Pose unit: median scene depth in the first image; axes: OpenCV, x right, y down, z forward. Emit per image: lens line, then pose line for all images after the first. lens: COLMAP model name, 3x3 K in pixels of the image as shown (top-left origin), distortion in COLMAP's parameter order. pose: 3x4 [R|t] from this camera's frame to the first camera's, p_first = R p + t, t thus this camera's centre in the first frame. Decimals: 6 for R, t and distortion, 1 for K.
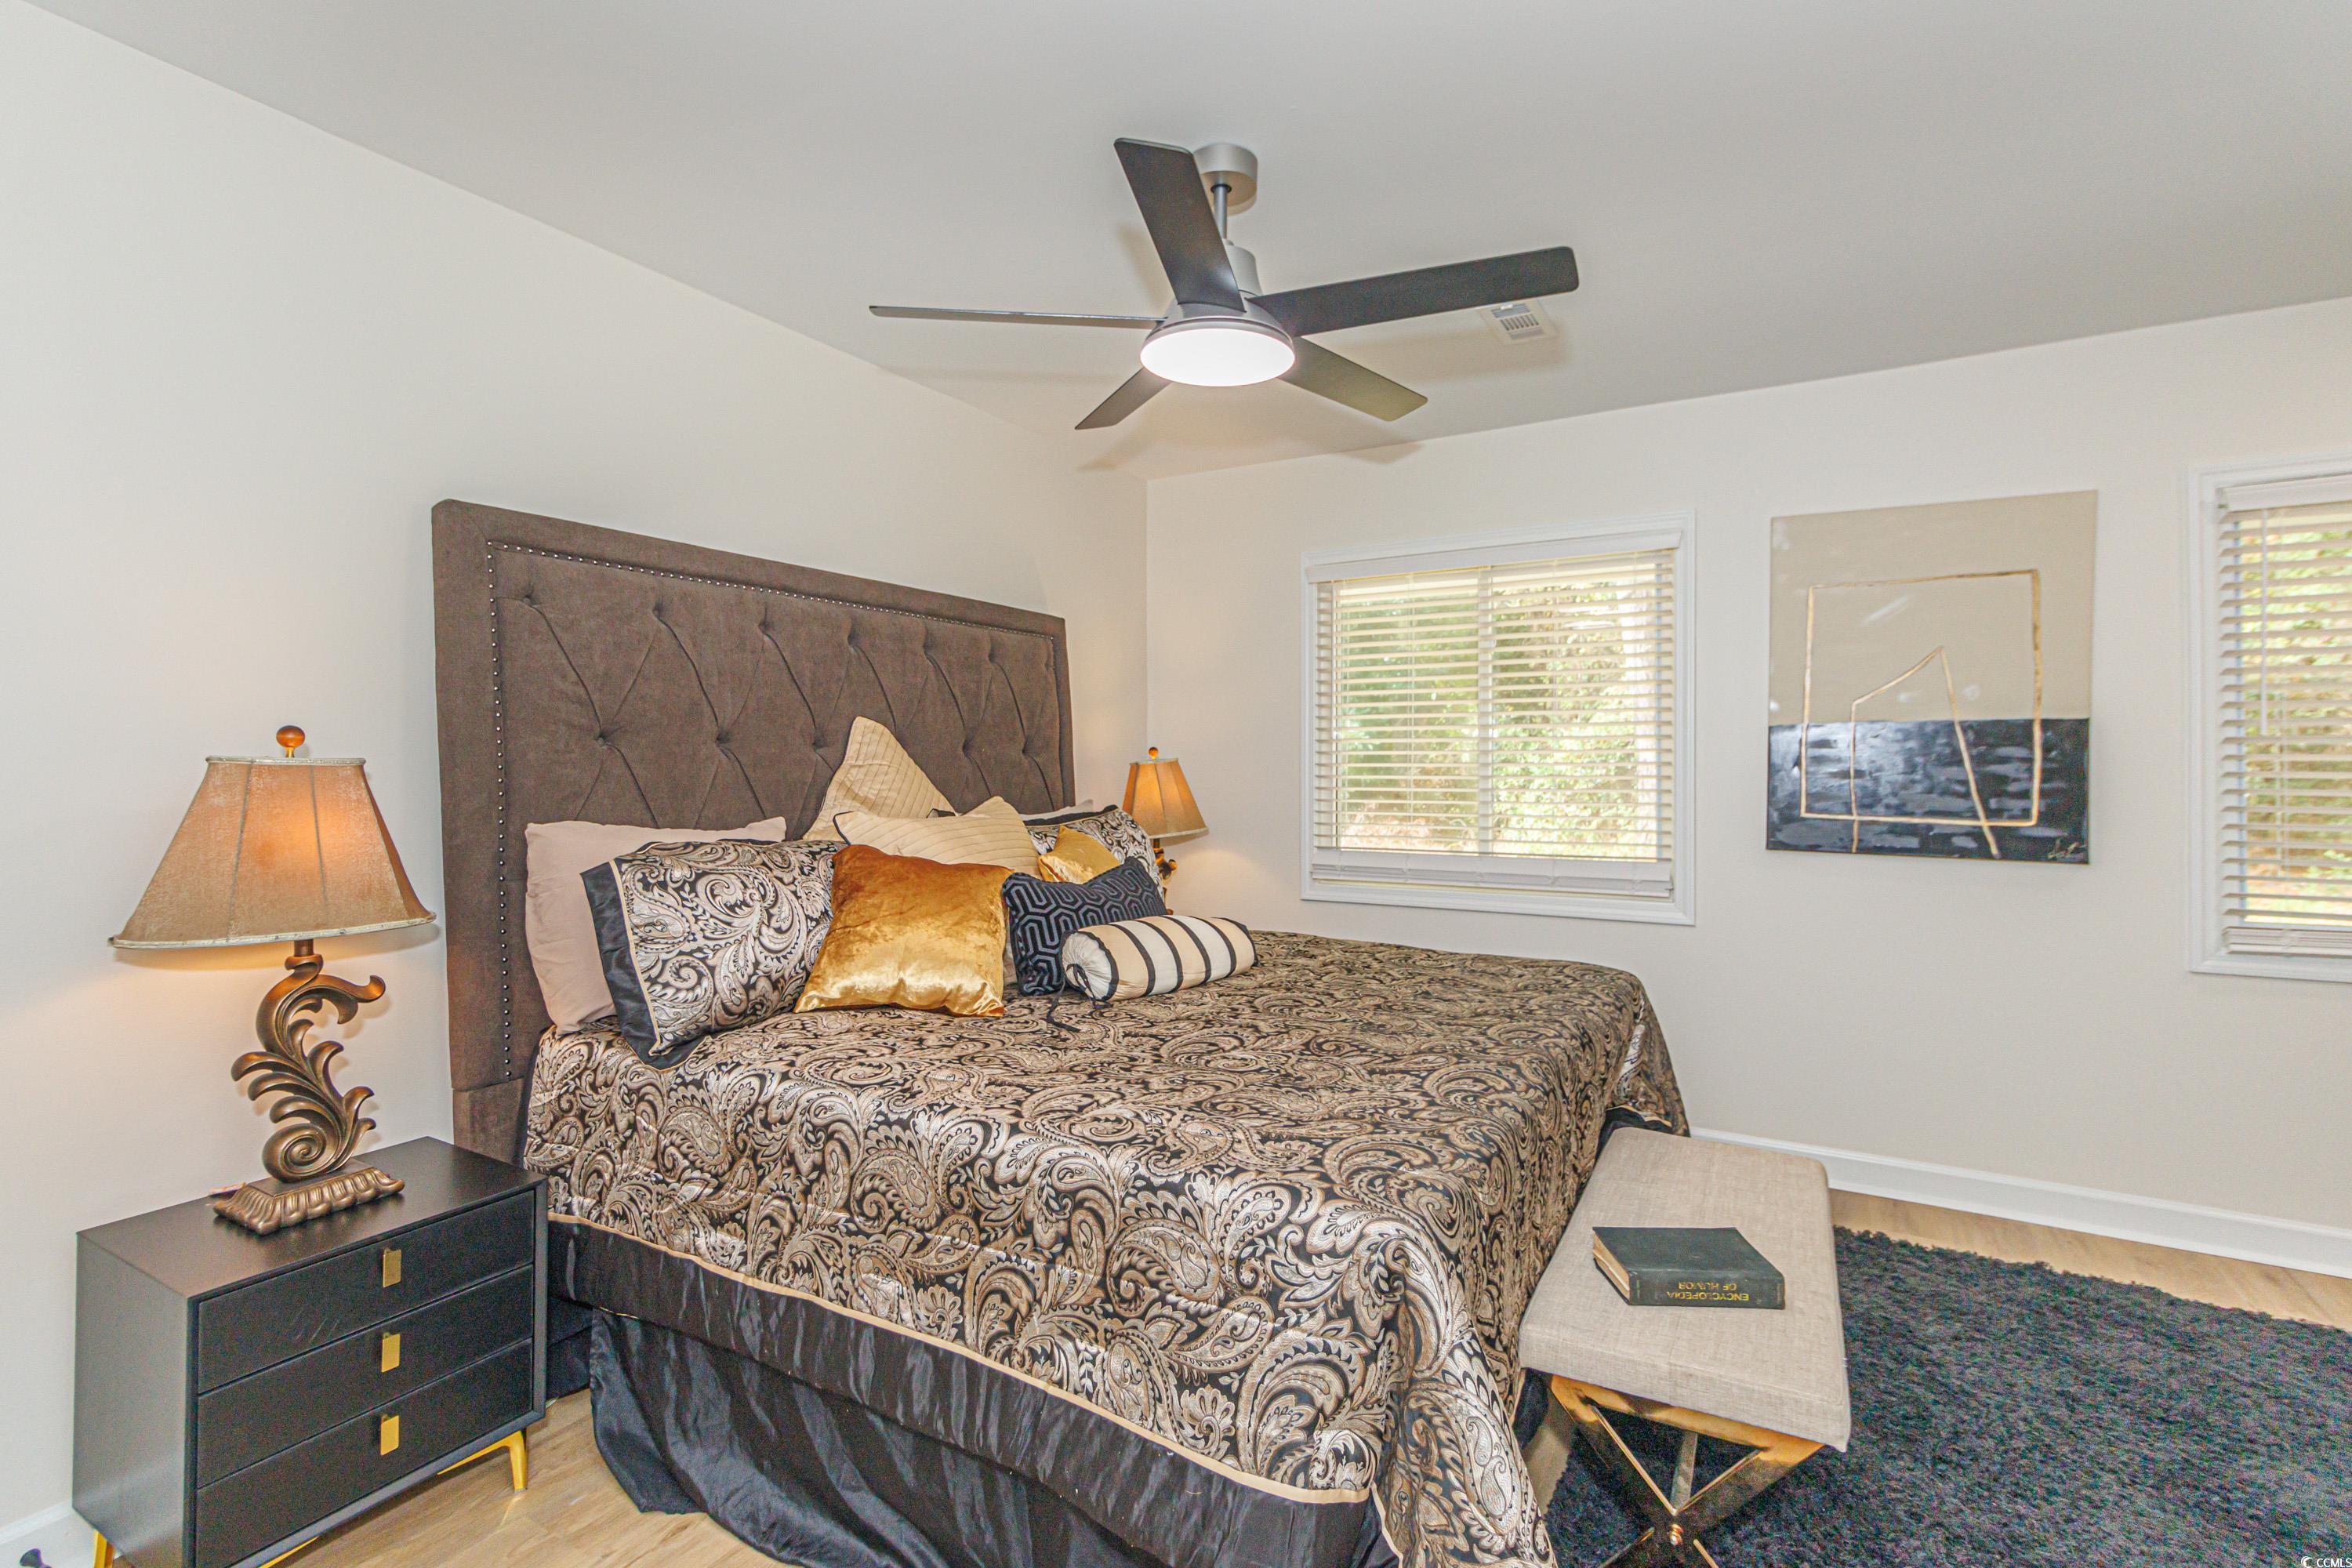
lens RADIAL K [[1101.6, 0, 1173.0], [0, 1101.6, 768.2], [0, 0, 1]] dist [-0.000876, 0.000004]
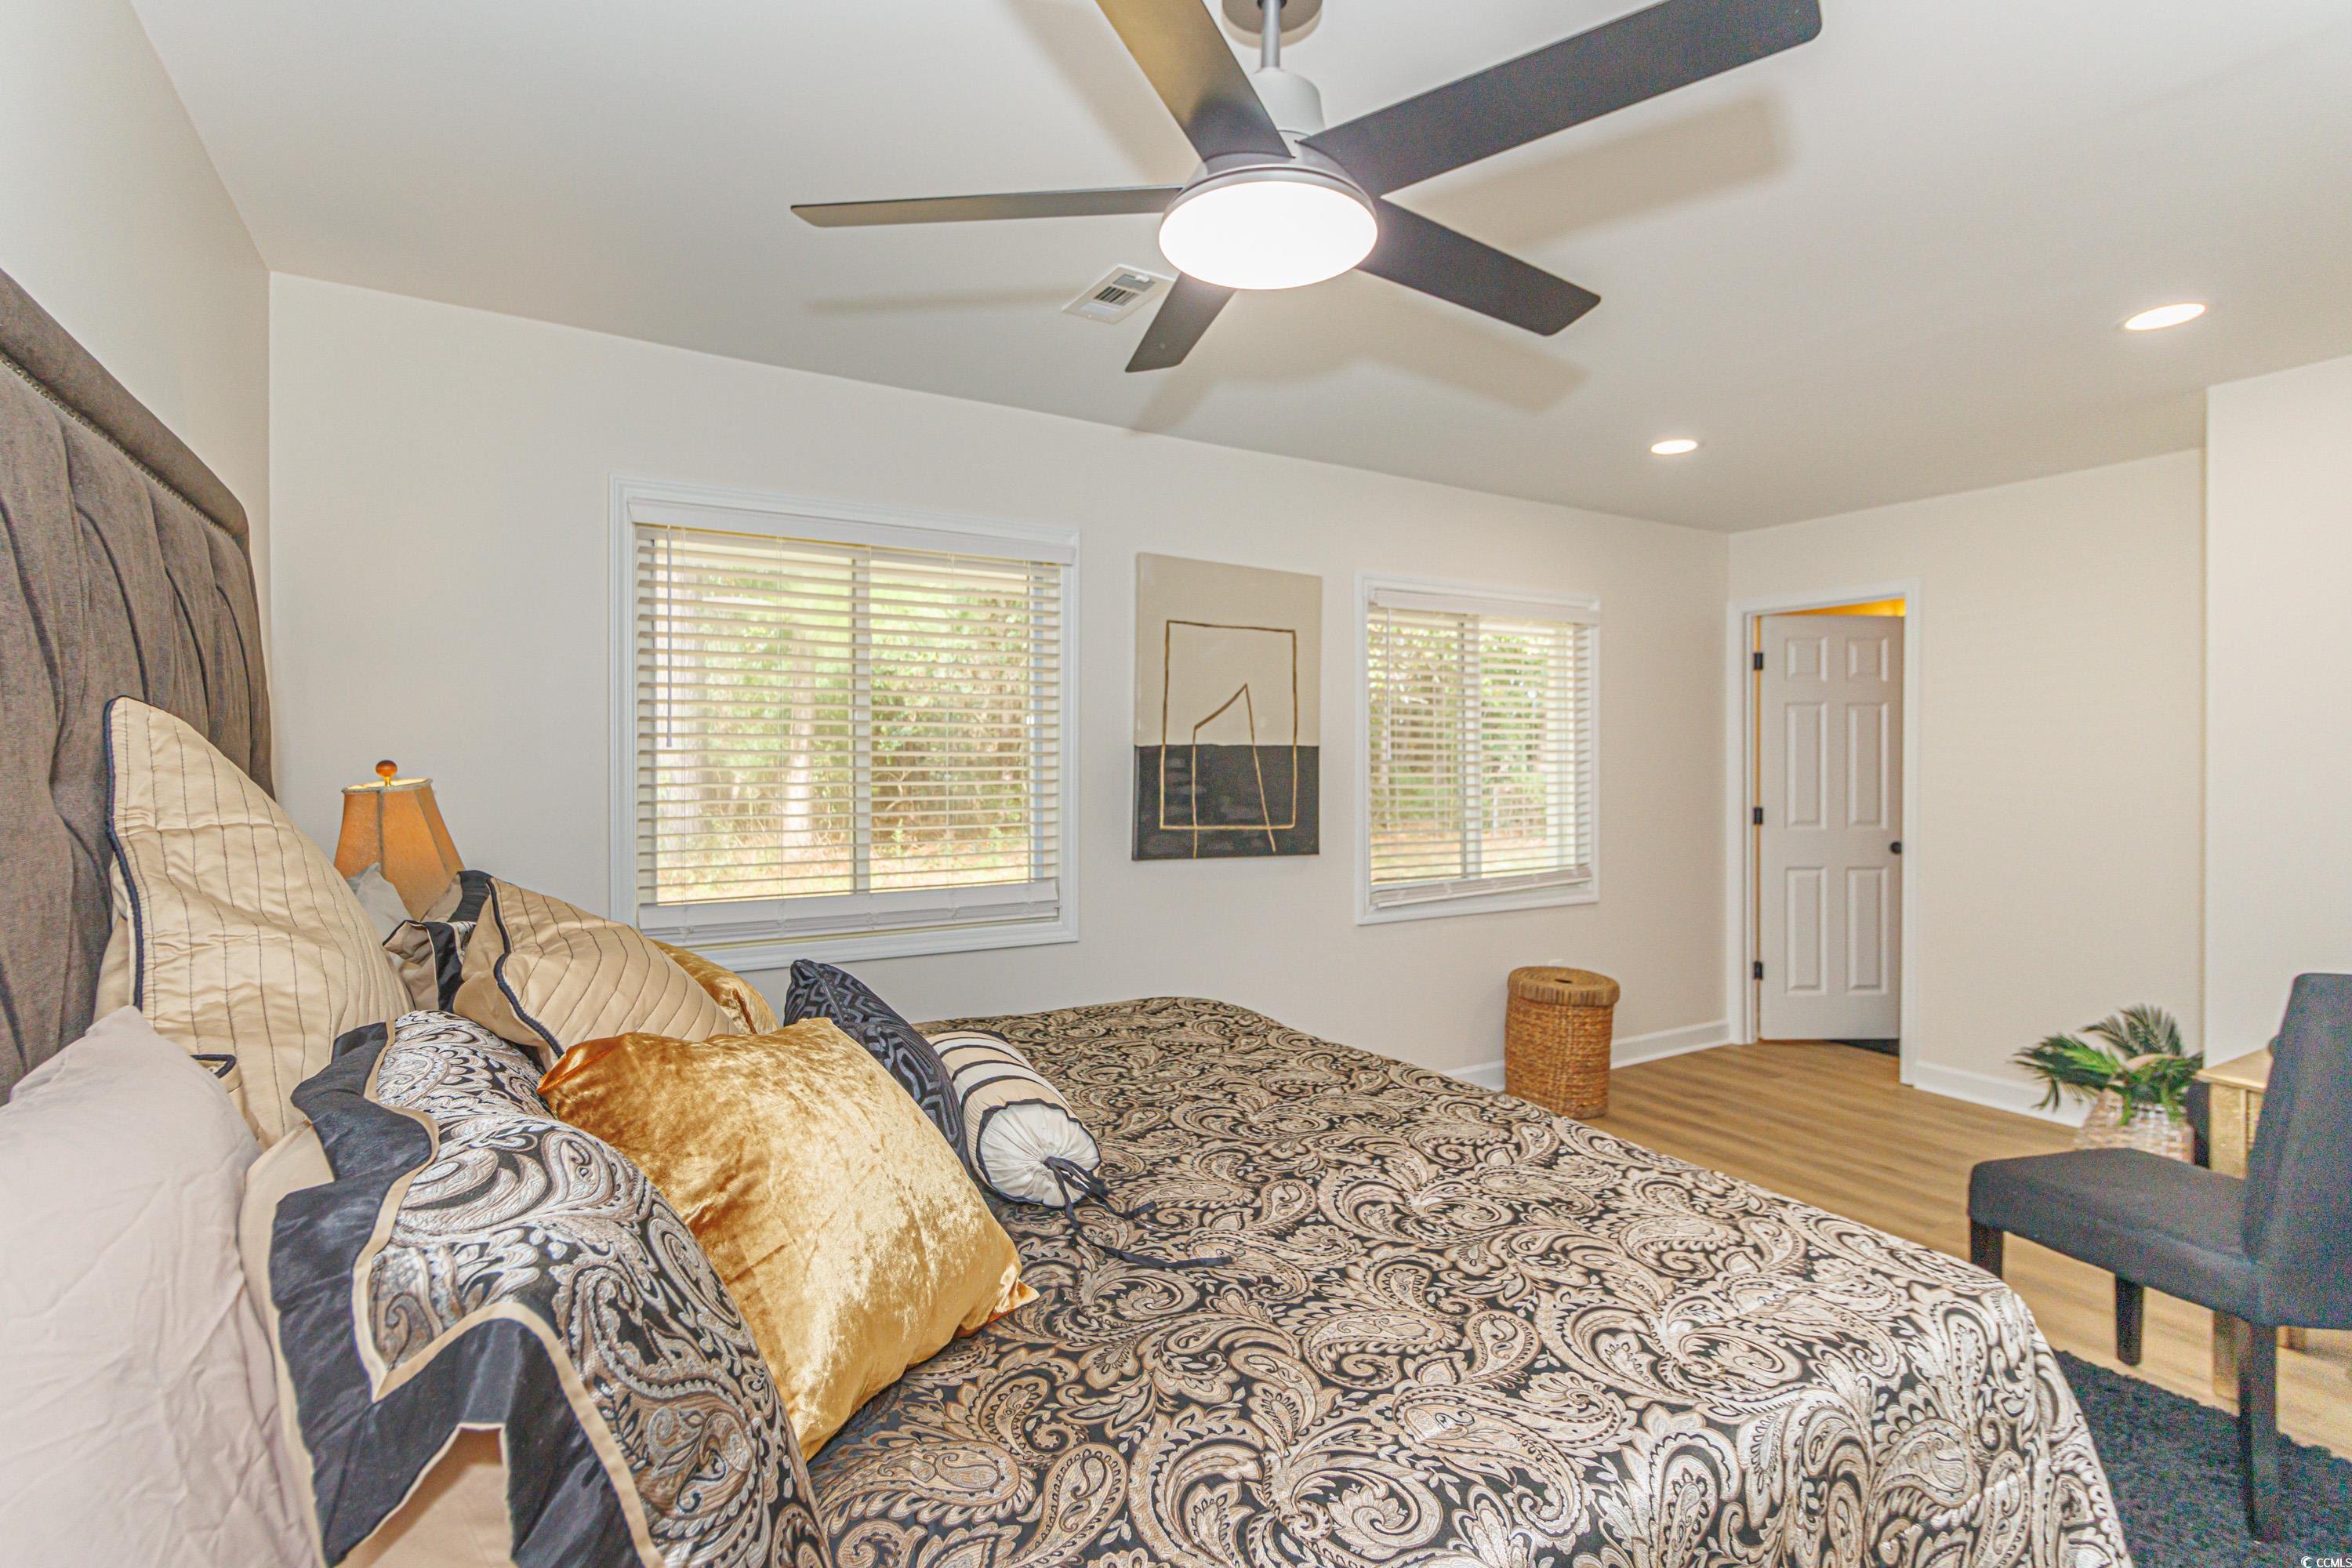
lens RADIAL K [[1101.6, 0, 1173.0], [0, 1101.6, 768.2], [0, 0, 1]] dist [-0.000876, 0.000004]
pose [[0.495111, -0.002932, 0.868825, -0.655121], [-0.001062, 0.999992, 0.003980, -0.036070], [-0.868829, -0.002893, 0.495104, 0.756860]]
